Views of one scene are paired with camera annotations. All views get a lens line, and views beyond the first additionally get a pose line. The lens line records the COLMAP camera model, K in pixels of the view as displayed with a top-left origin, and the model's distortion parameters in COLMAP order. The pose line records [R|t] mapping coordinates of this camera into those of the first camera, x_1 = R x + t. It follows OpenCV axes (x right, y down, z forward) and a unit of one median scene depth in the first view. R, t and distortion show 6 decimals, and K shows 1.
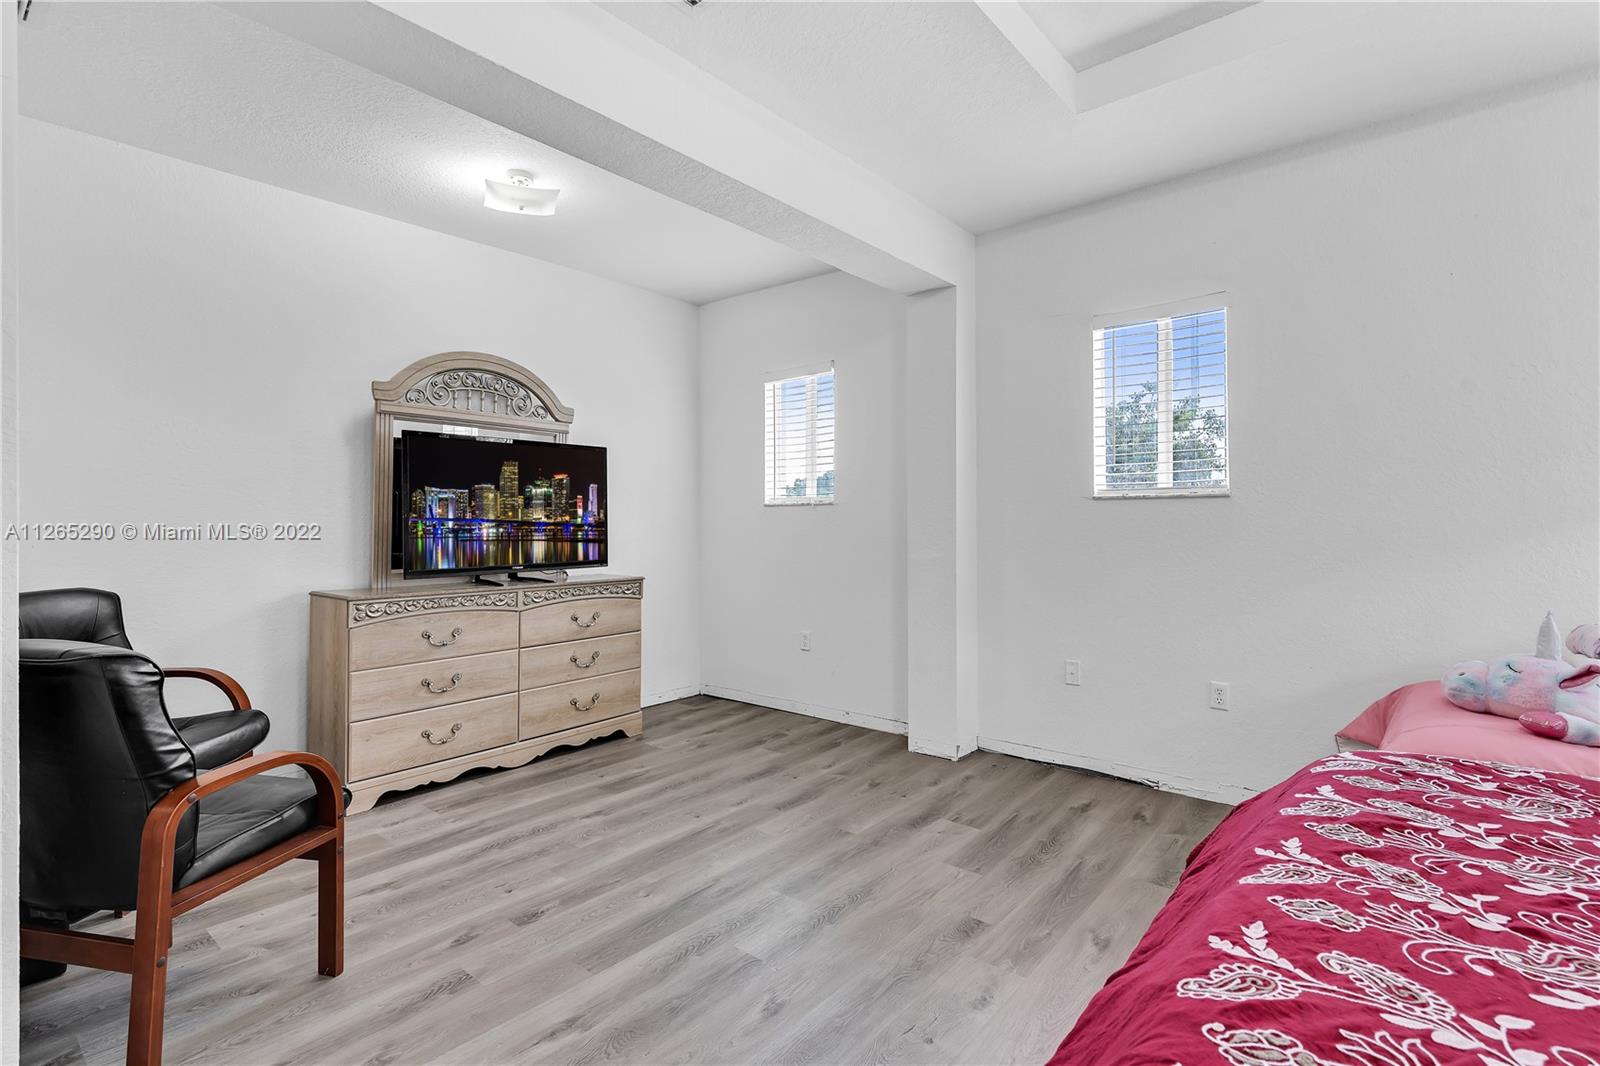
lens RADIAL K [[783.9, 0, 797.4], [0, 783.9, 526.8], [0, 0, 1]] dist [0.001297, 0.001604]
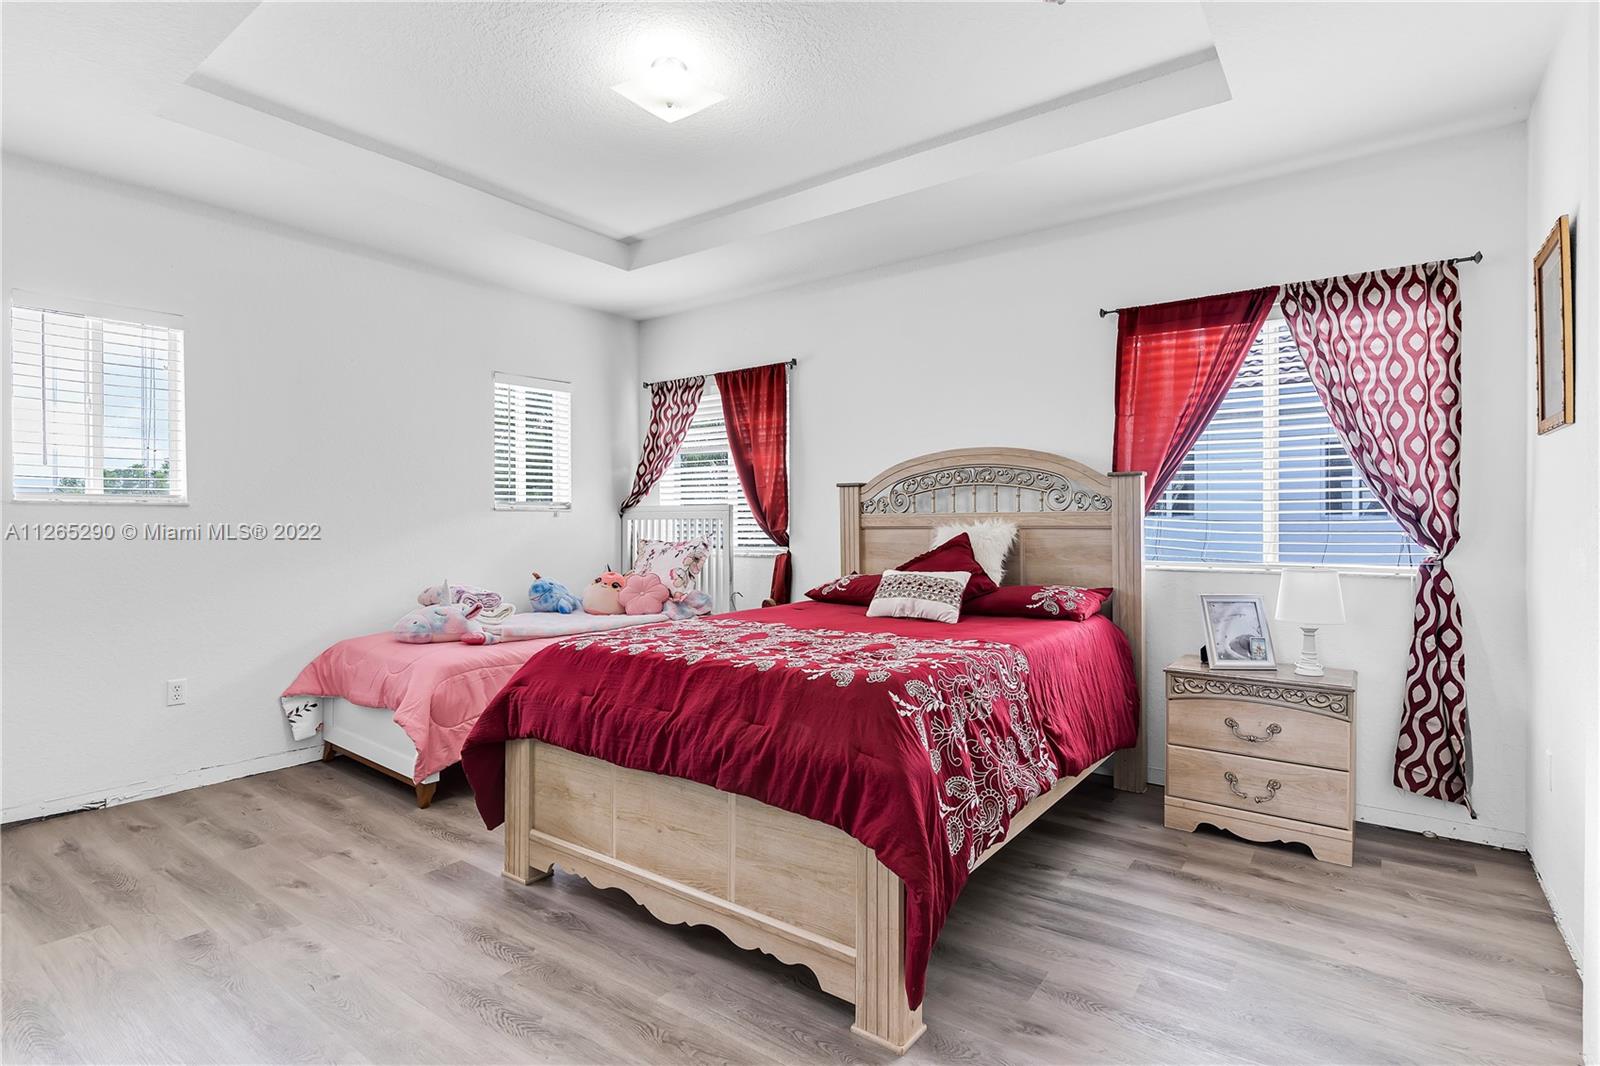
lens RADIAL K [[783.9, 0, 795.3], [0, 783.9, 529.6], [0, 0, 1]] dist [0.001297, 0.001604]
pose [[-0.079444, 0.003007, 0.996835, -0.639795], [0.009565, 0.999952, -0.002254, 0.004282], [-0.996793, 0.009355, -0.079469, 0.257529]]
